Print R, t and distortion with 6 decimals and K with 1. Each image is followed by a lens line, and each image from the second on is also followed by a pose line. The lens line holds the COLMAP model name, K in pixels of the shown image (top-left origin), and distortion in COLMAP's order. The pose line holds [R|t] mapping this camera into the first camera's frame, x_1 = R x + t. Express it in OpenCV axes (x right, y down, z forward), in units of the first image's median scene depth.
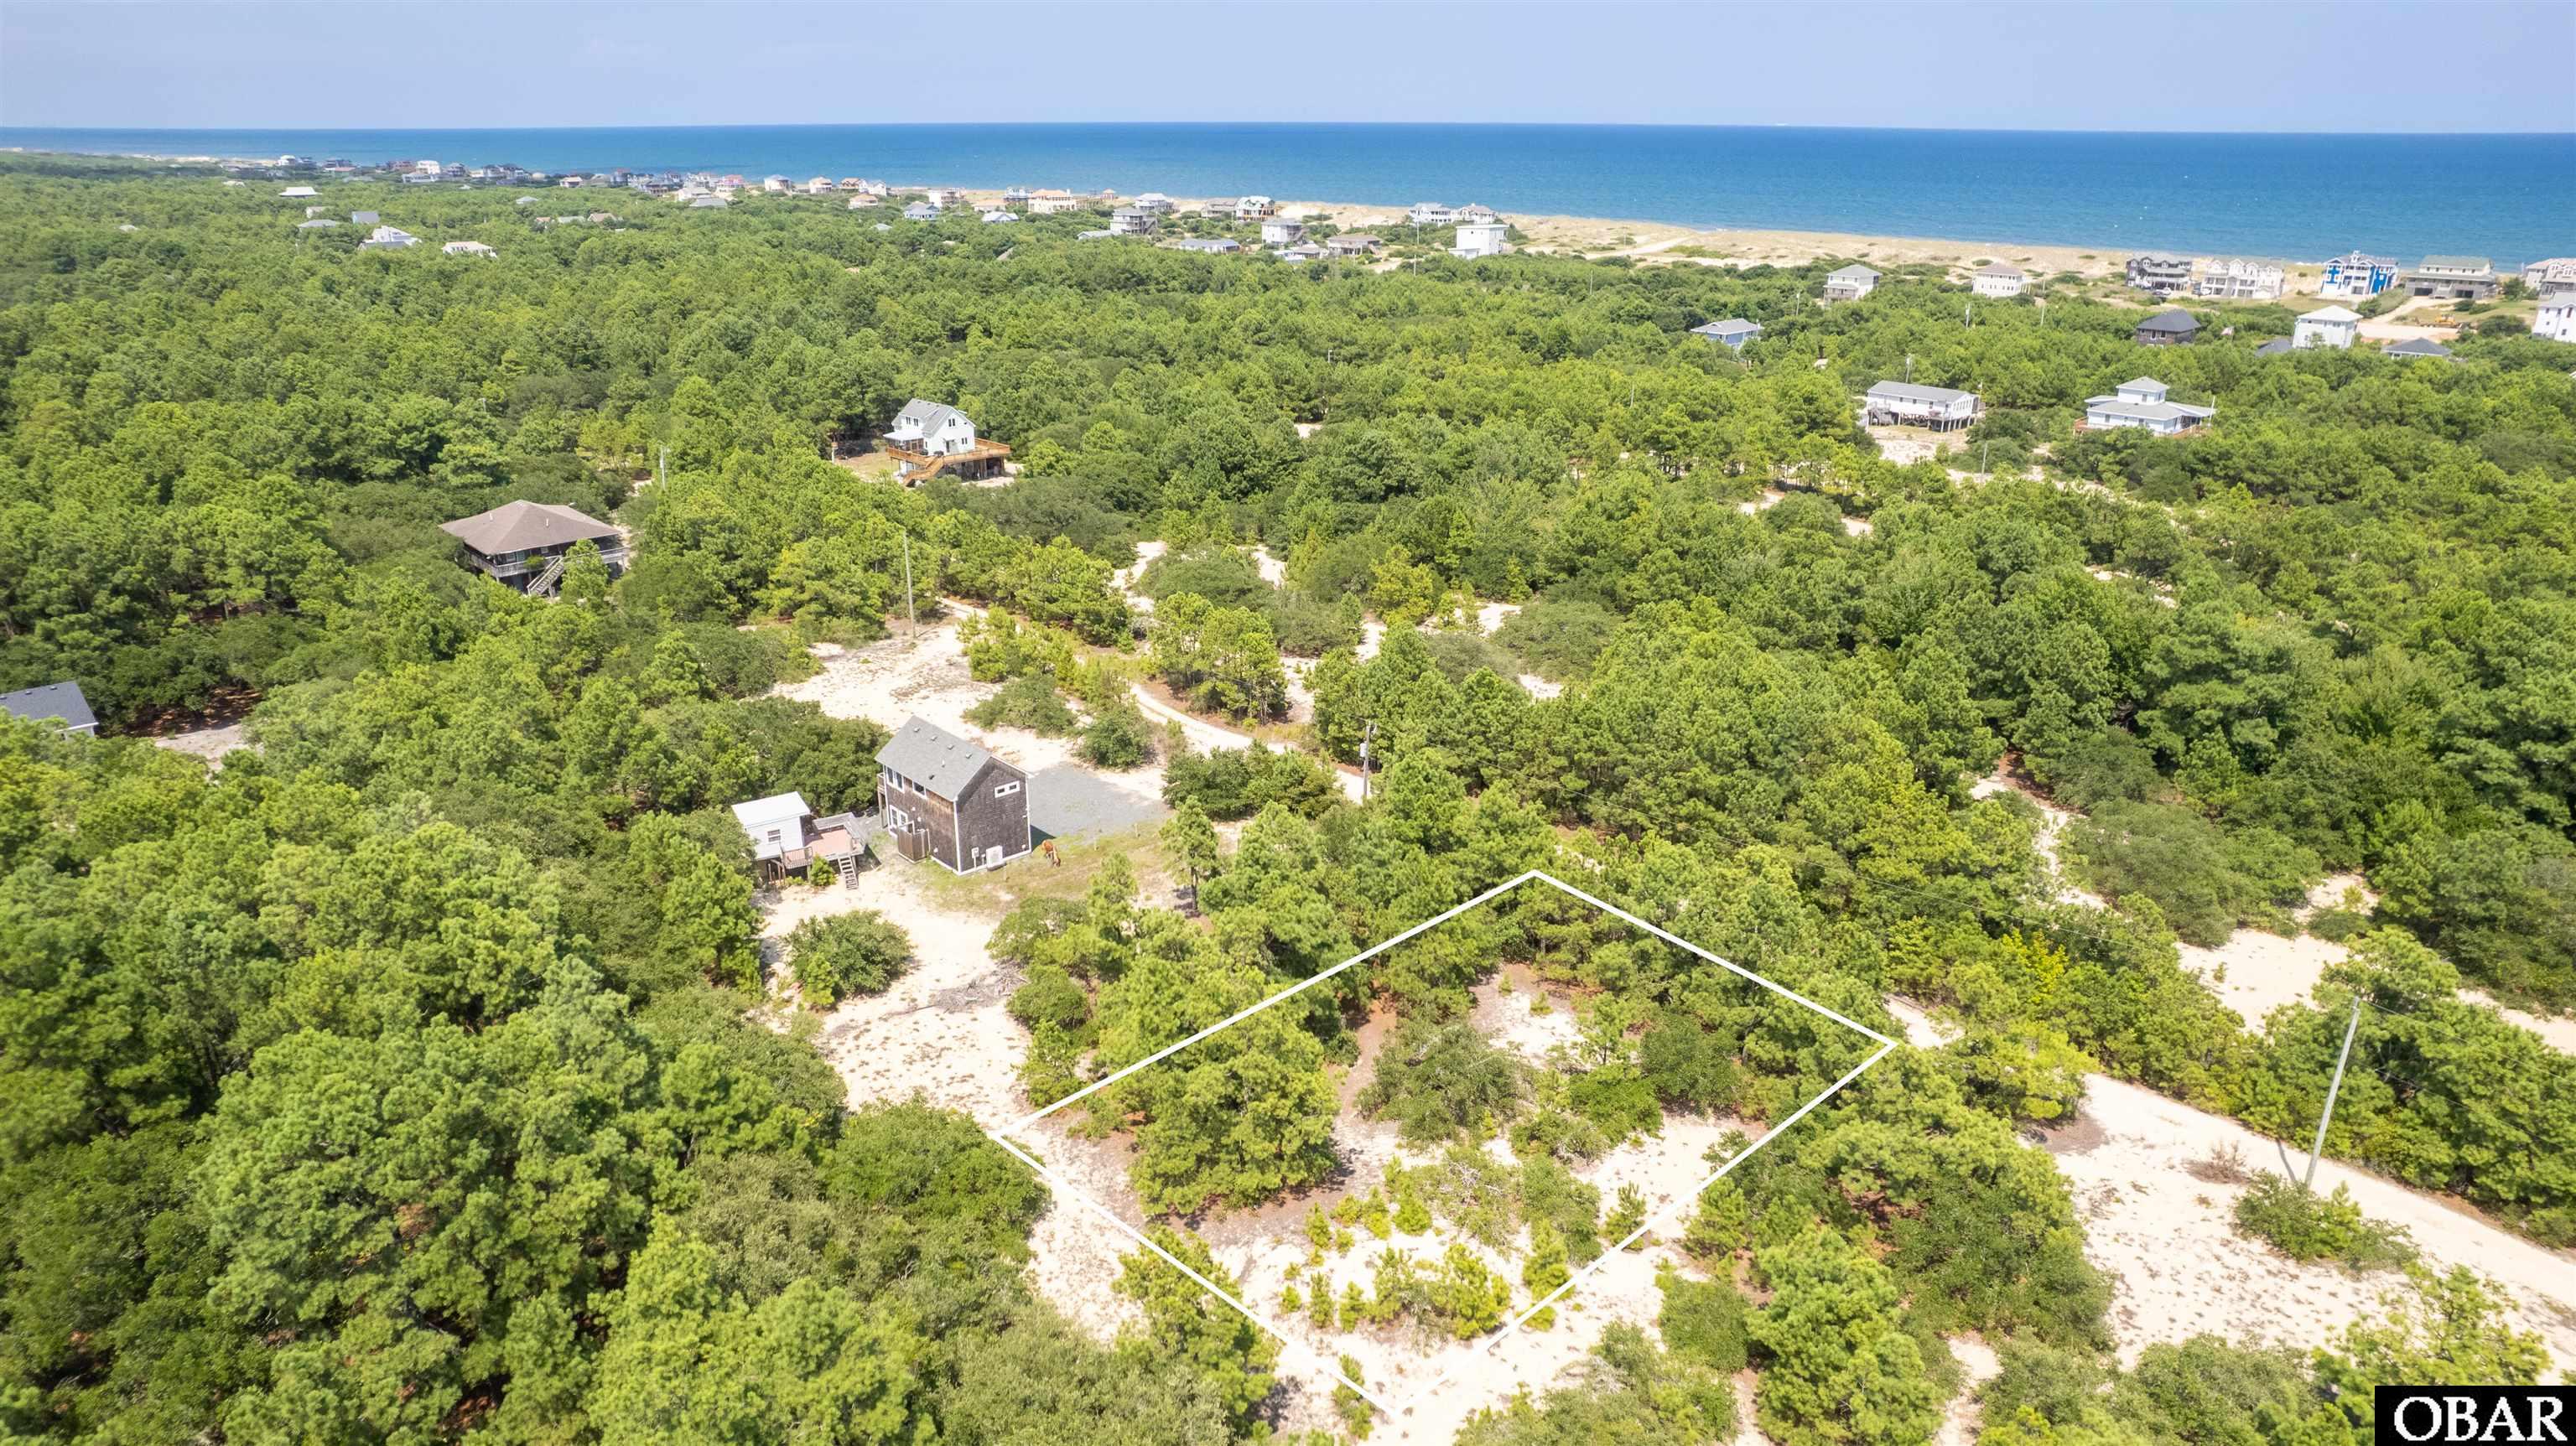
lens RADIAL K [[1661.1, 0, 1289.5], [0, 1661.1, 714.4], [0, 0, 1]] dist [-0.078297, 0.071715]
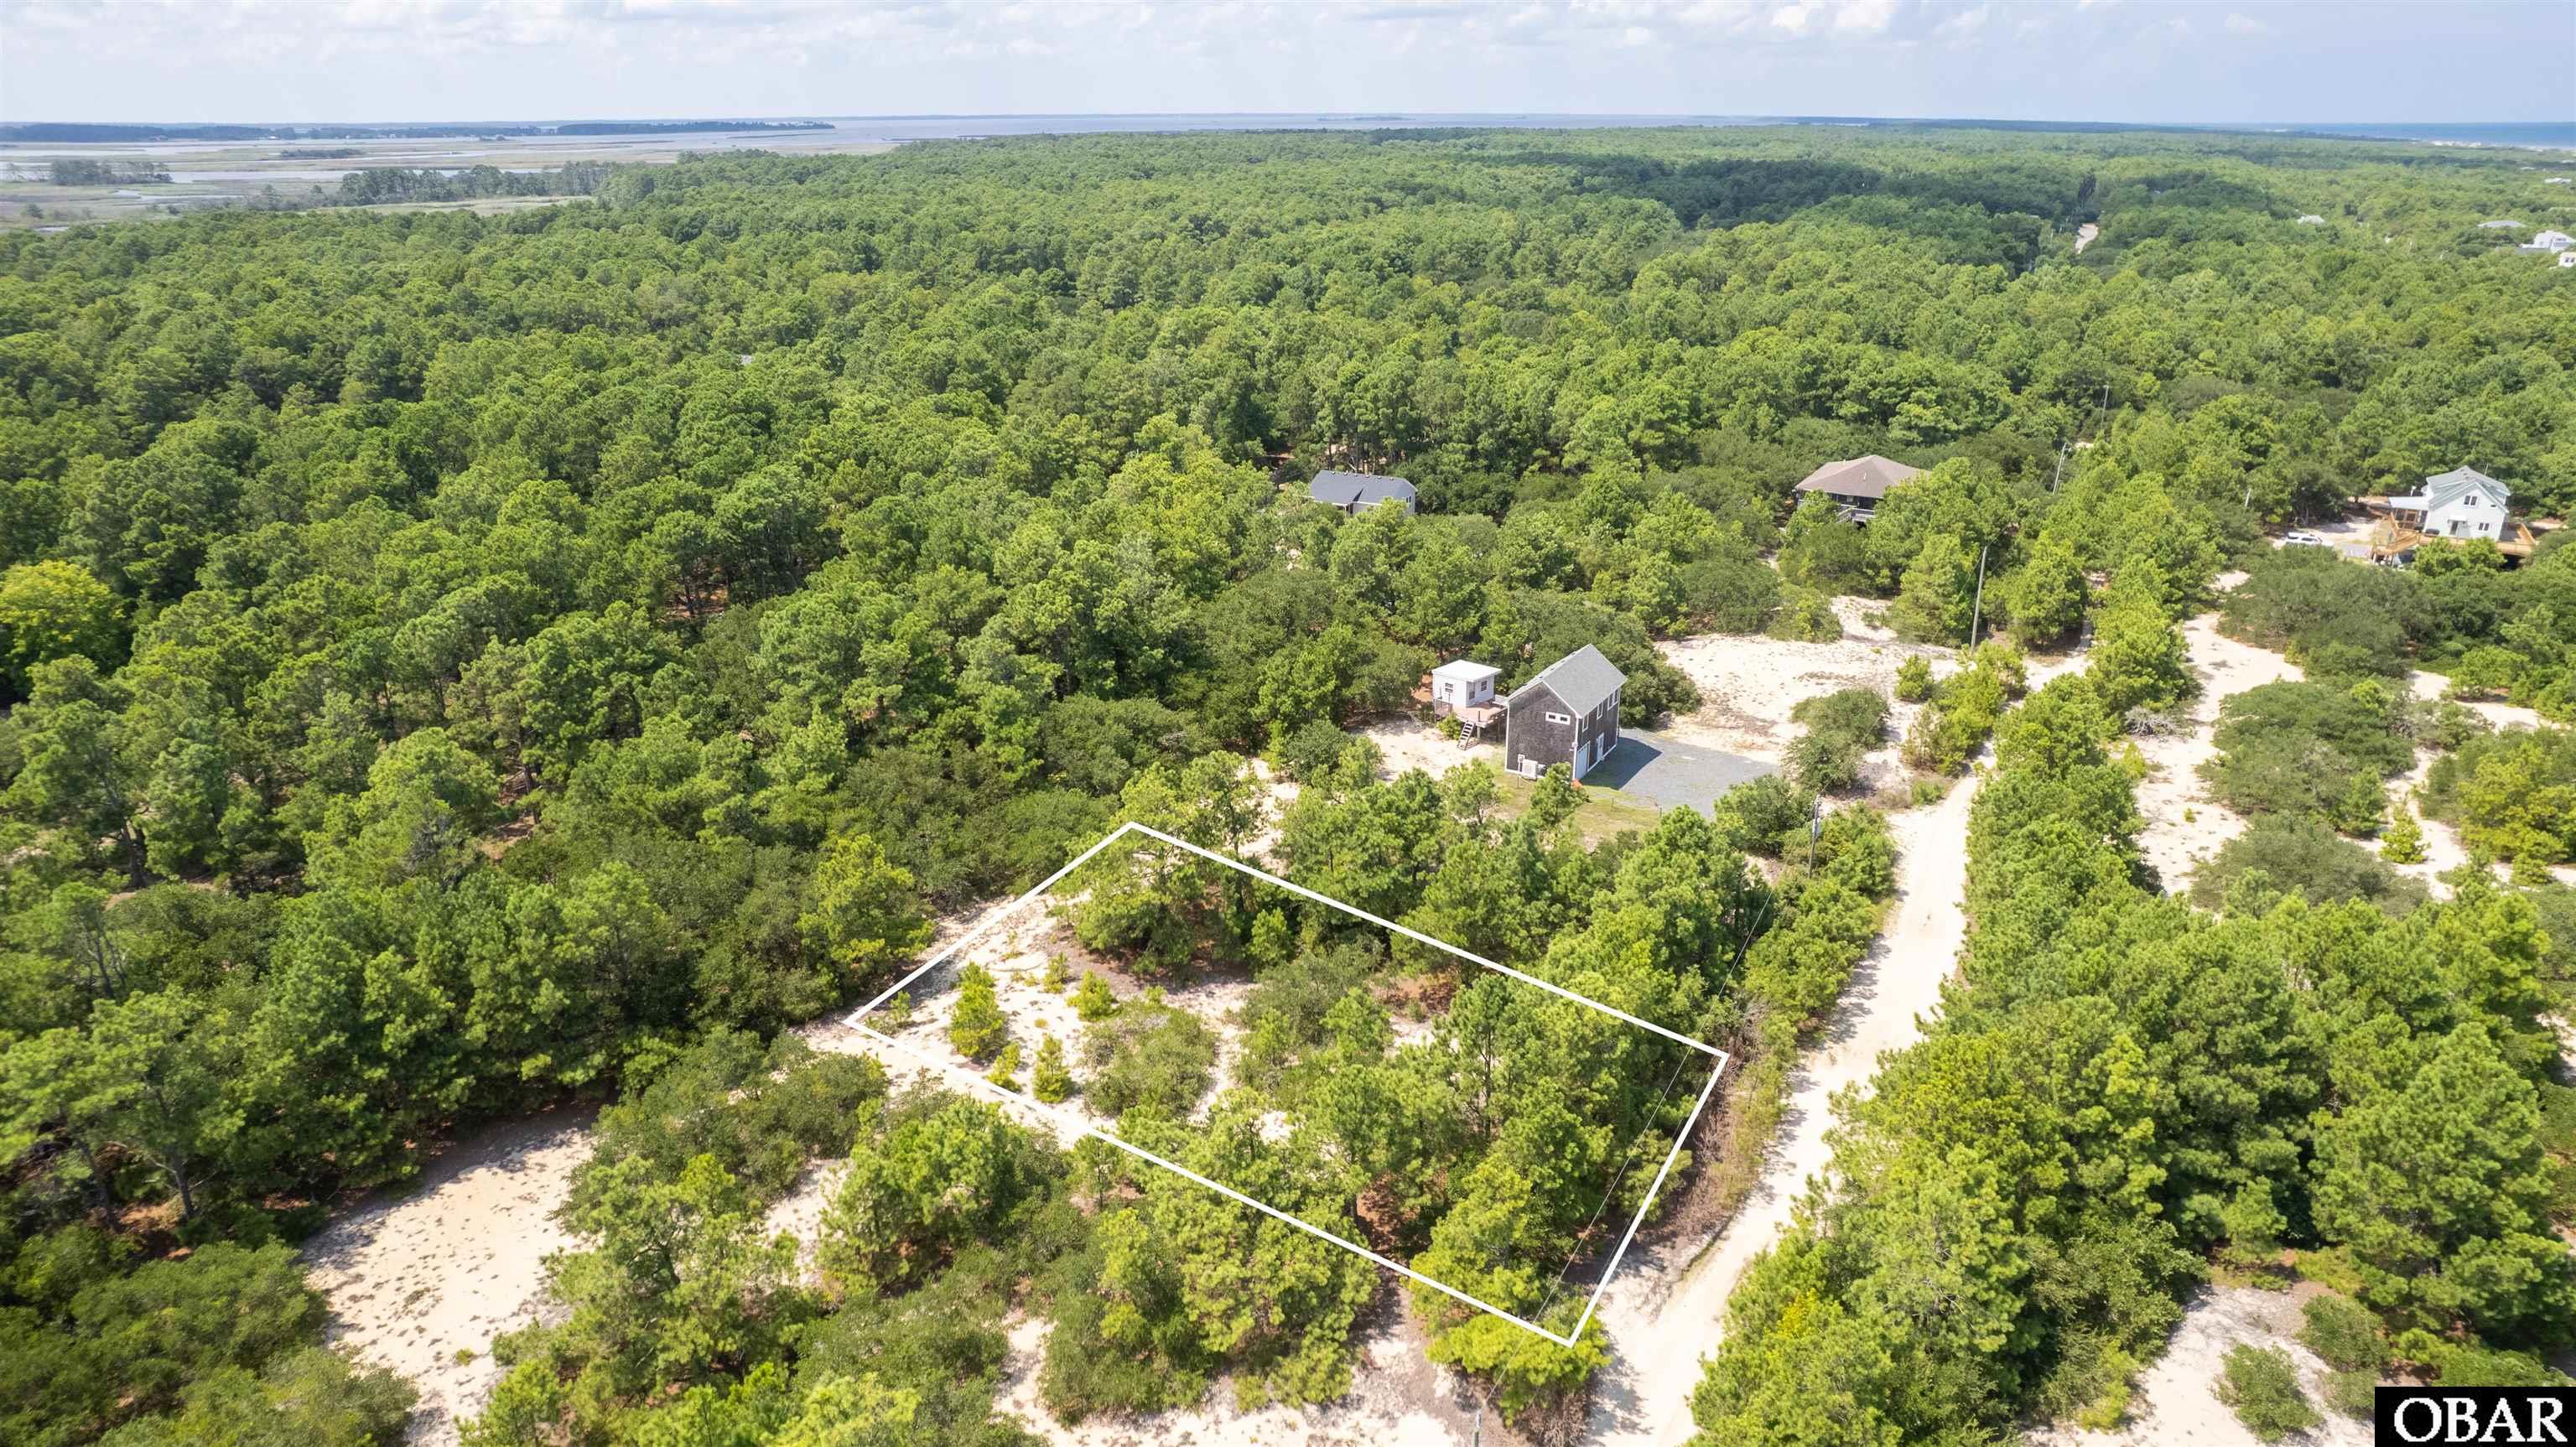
lens RADIAL K [[1661.2, 0, 1285.7], [0, 1661.2, 725.9], [0, 0, 1]] dist [-0.078297, 0.071715]
pose [[0.302645, 0.332536, -0.893211, 0.371577], [-0.323502, 0.917366, 0.231917, -0.071961], [0.896522, 0.218767, 0.385213, 0.195177]]
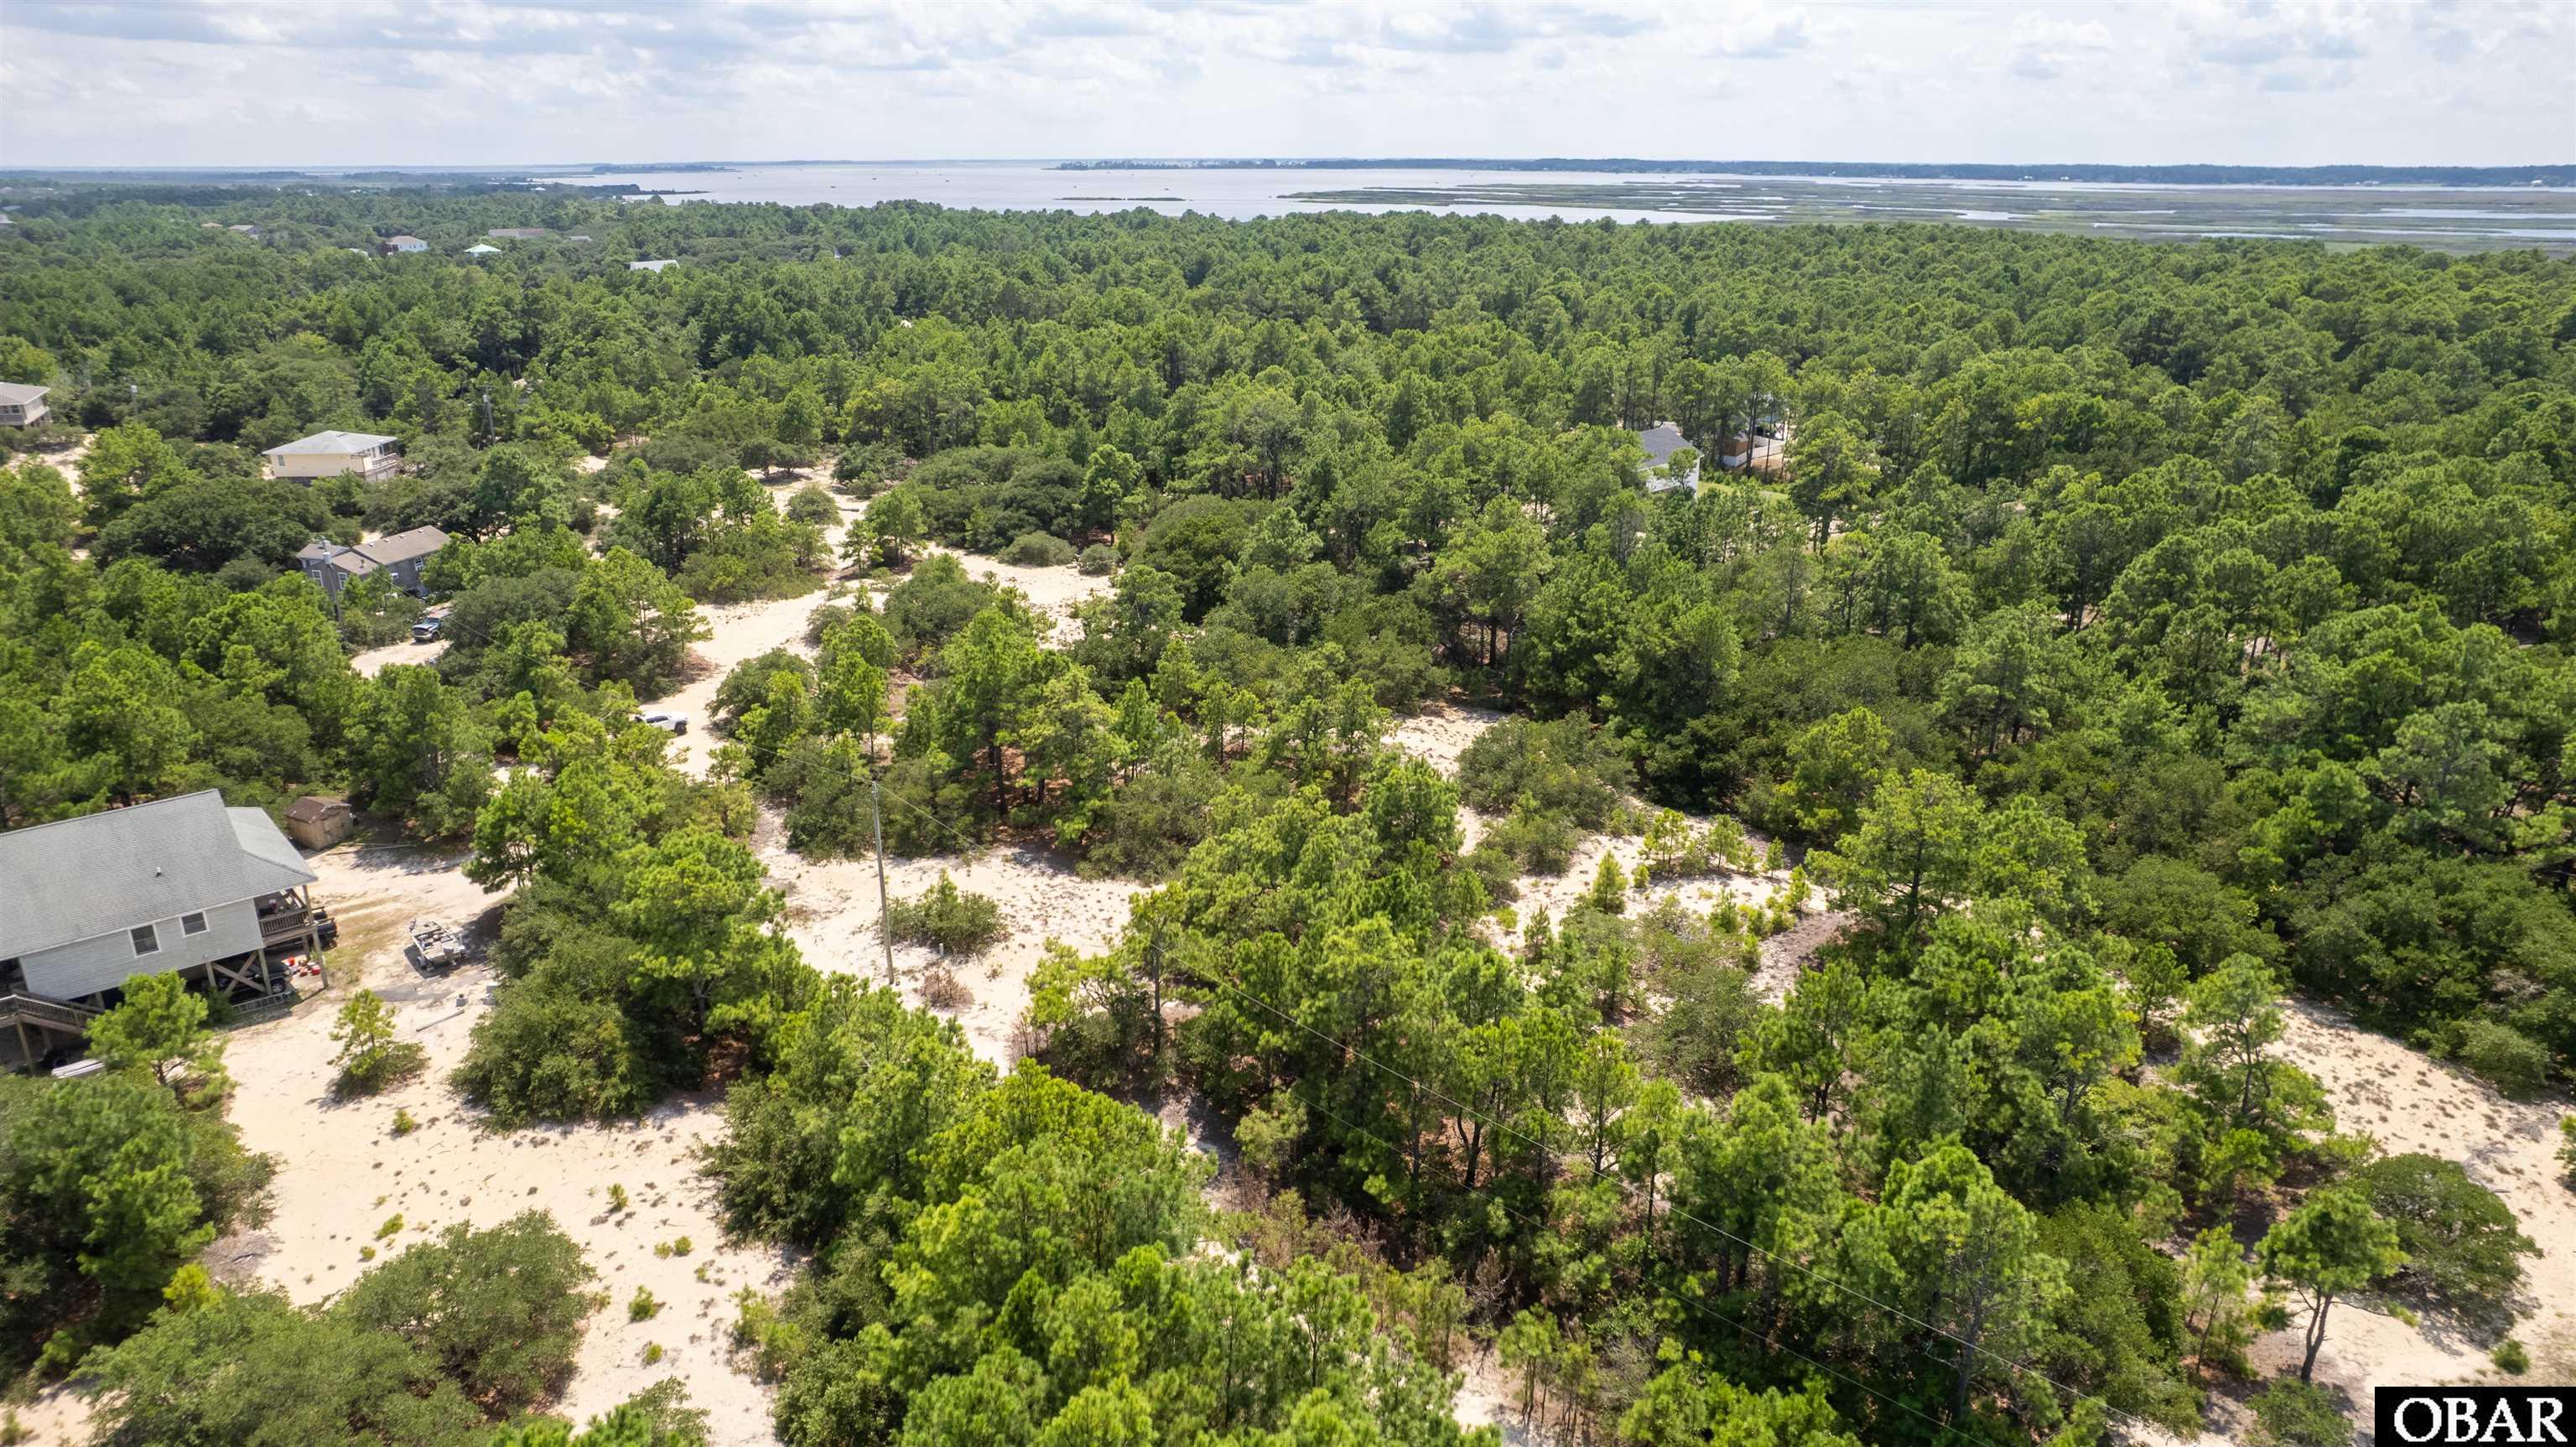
lens RADIAL K [[1661.2, 0, 1286.2], [0, 1661.2, 709.1], [0, 0, 1]] dist [-0.078297, 0.071715]
pose [[-0.999979, 0.000018, -0.006494, 0.127769], [-0.004040, 0.781207, 0.624258, -0.175352], [0.005084, 0.624272, -0.781191, 0.588374]]
